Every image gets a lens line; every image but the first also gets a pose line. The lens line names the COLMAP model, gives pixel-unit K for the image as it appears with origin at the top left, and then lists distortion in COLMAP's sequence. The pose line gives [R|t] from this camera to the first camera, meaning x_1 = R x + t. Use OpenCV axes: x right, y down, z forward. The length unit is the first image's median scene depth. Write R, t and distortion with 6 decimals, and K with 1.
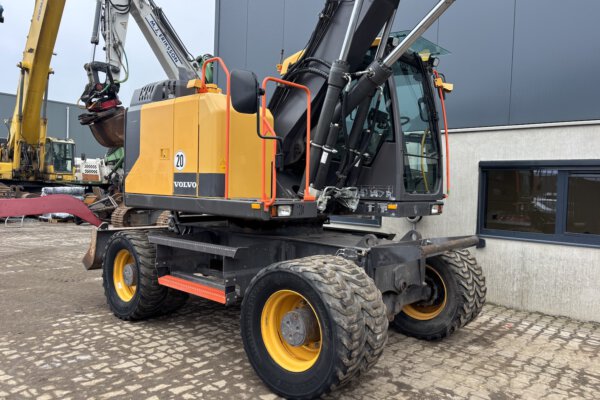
lens RADIAL K [[451.3, 0, 300.0], [0, 451.3, 200.0], [0, 0, 1]] dist [0.047634, -0.055064]
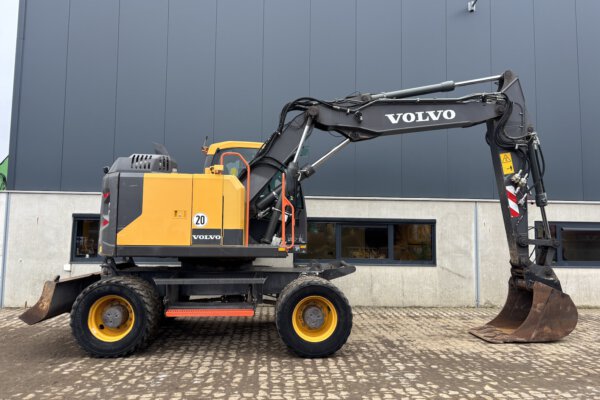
lens RADIAL K [[451.3, 0, 300.0], [0, 451.3, 200.0], [0, 0, 1]] dist [0.047634, -0.055064]
pose [[0.700164, 0.033326, 0.713204, -0.999290], [0.029257, 0.996732, -0.075295, -0.033373], [-0.713383, 0.073585, 0.696900, -0.172450]]
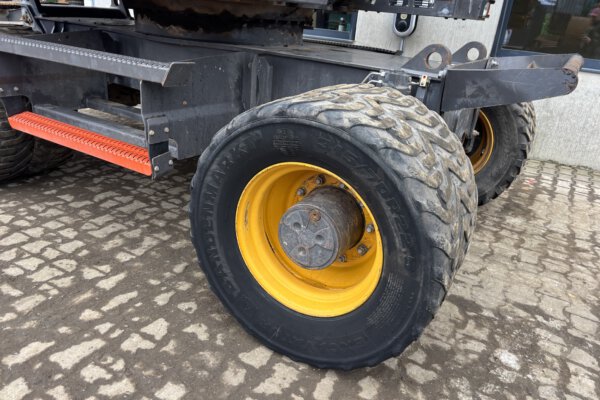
lens RADIAL K [[451.3, 0, 300.0], [0, 451.3, 200.0], [0, 0, 1]] dist [0.047634, -0.055064]
pose [[0.979294, -0.025743, 0.200801, -0.090284], [-0.050507, 0.929449, 0.365477, 0.051119], [-0.196043, -0.368051, 0.908903, 0.428274]]
